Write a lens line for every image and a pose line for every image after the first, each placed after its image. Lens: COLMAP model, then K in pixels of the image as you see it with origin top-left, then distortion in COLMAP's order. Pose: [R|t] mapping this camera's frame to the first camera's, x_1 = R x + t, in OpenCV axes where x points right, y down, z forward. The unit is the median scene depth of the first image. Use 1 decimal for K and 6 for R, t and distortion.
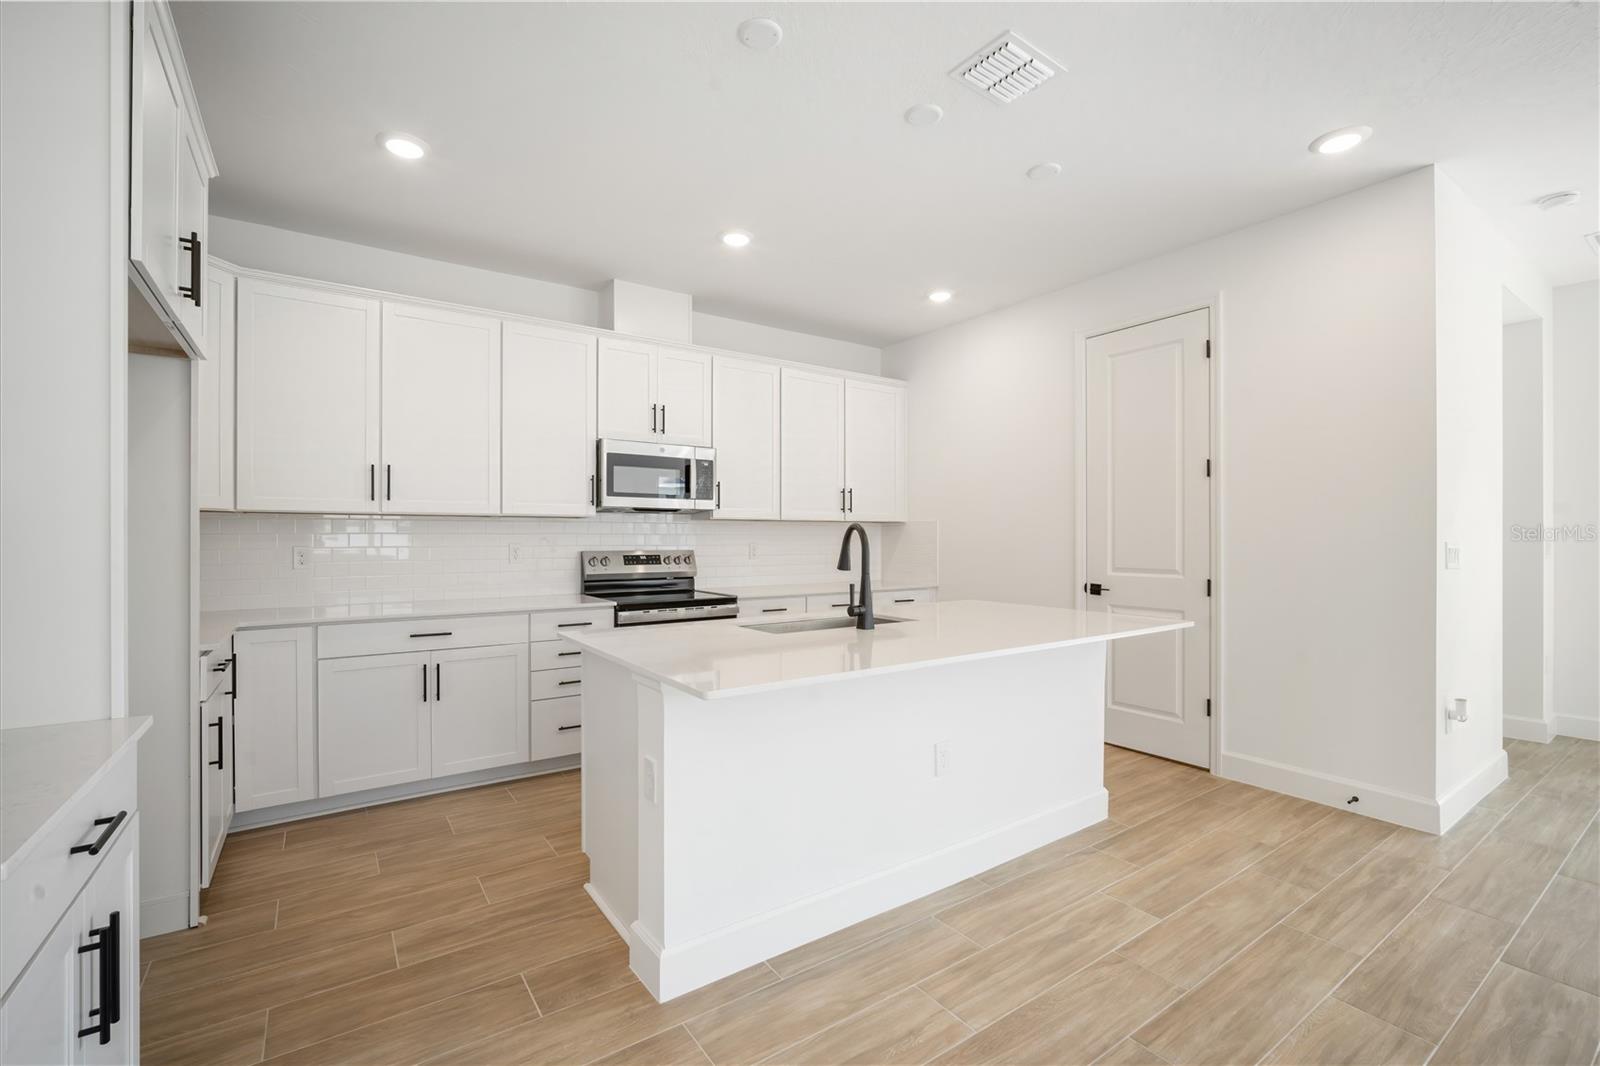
lens RADIAL K [[691.9, 0, 790.3], [0, 691.9, 533.0], [0, 0, 1]] dist [-0.008586, 0.000940]
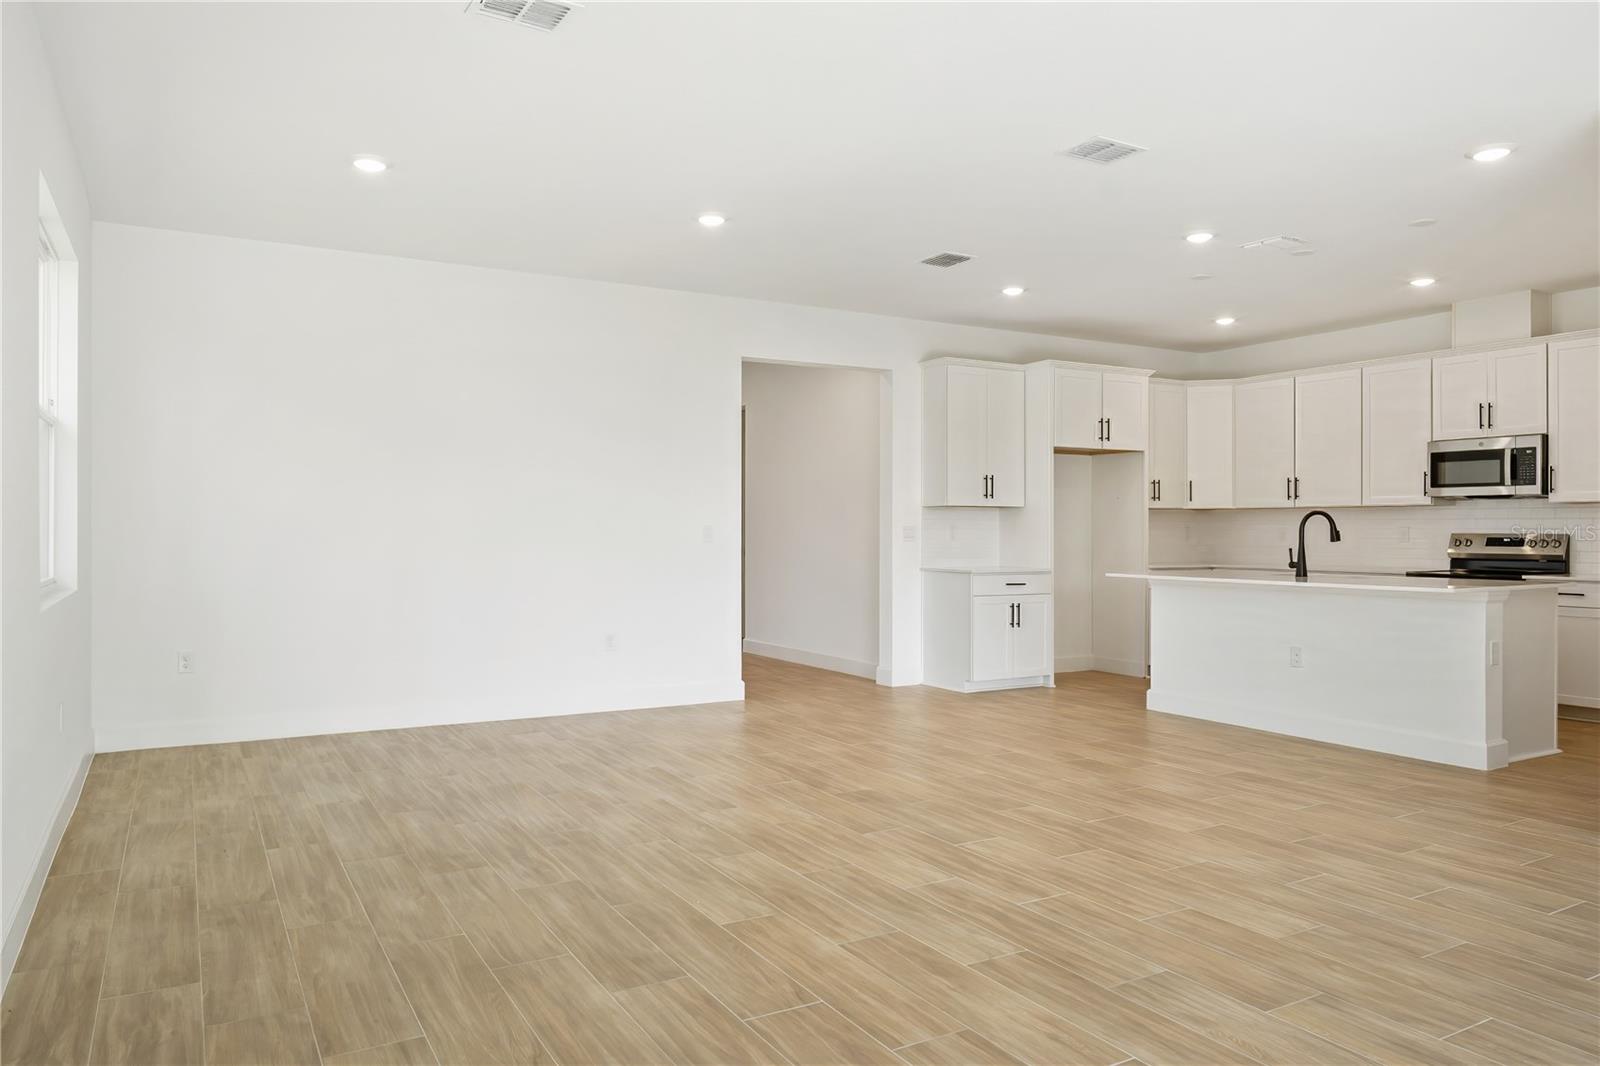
lens RADIAL K [[1106.2, 0, 762.4], [0, 1106.2, 535.5], [0, 0, 1]] dist [-0.028352, 0.004643]
pose [[-0.098300, 0.006751, -0.995134, 2.530340], [0.003197, 0.999974, 0.006468, 0.020726], [0.995152, -0.002546, -0.098319, 0.011113]]
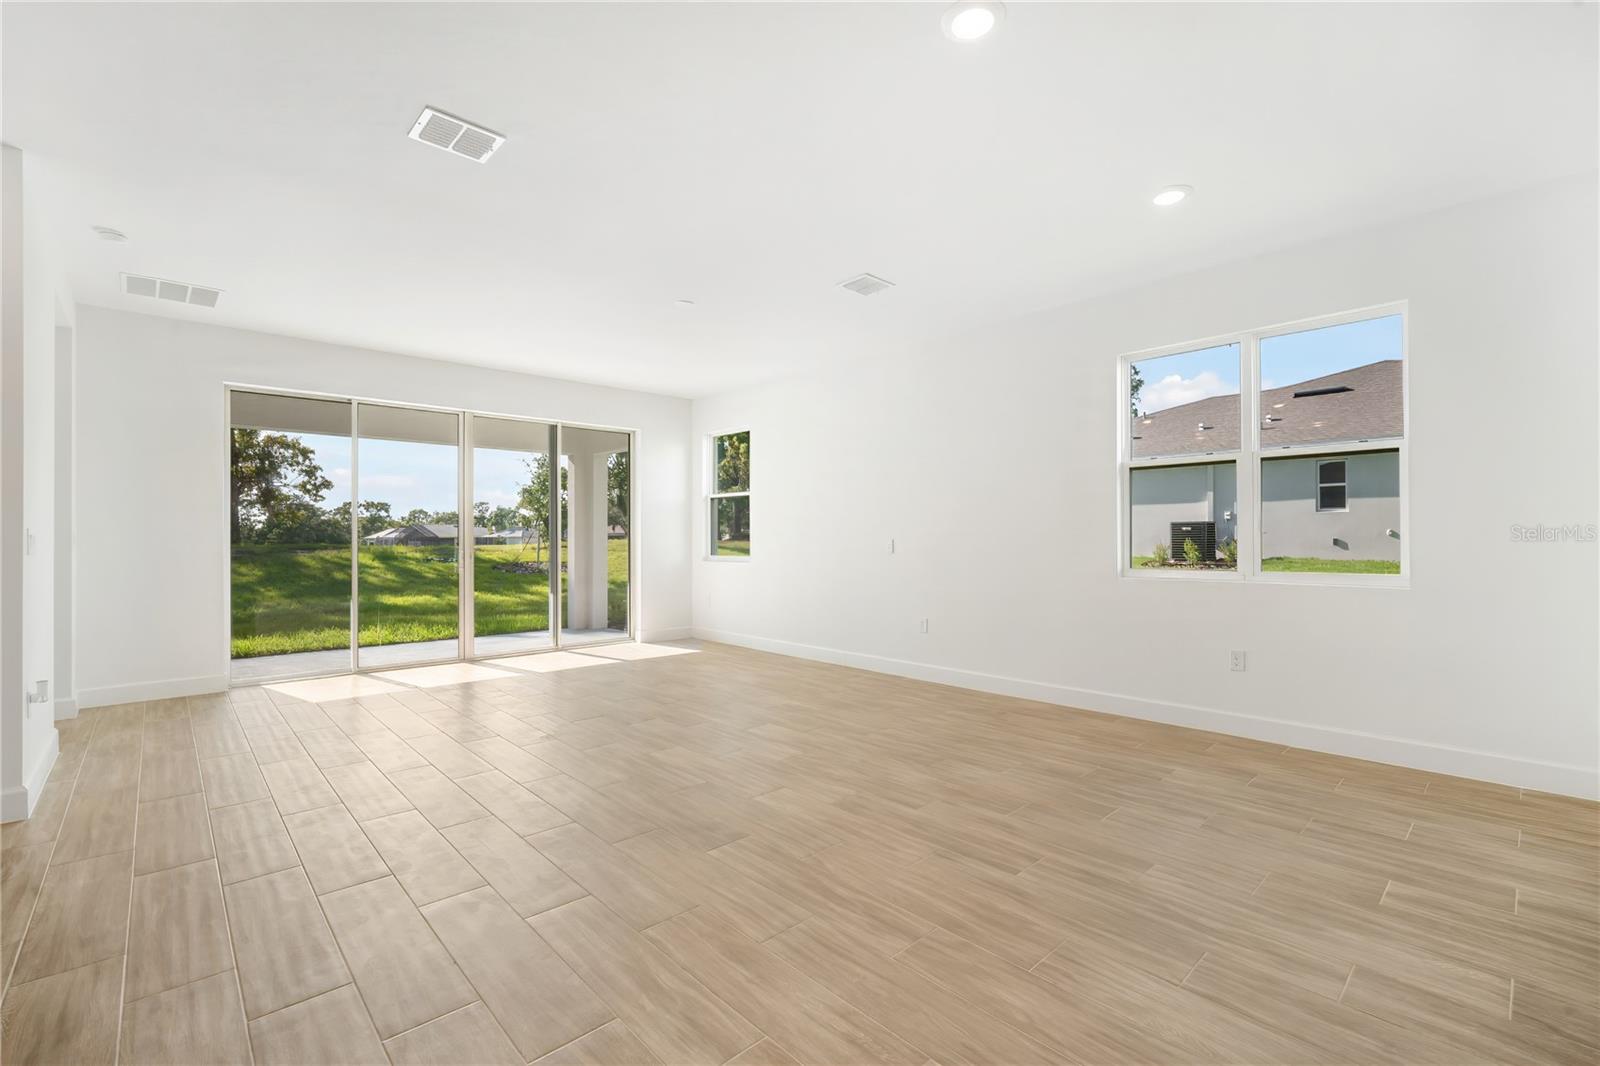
lens RADIAL K [[691.9, 0, 801.2], [0, 691.9, 533.9], [0, 0, 1]] dist [-0.008586, 0.000940]
pose [[-0.153651, 0.004992, 0.988113, -0.167560], [0.000044, 0.999987, -0.005045, 0.019829], [-0.988125, -0.000731, -0.153649, 0.022758]]
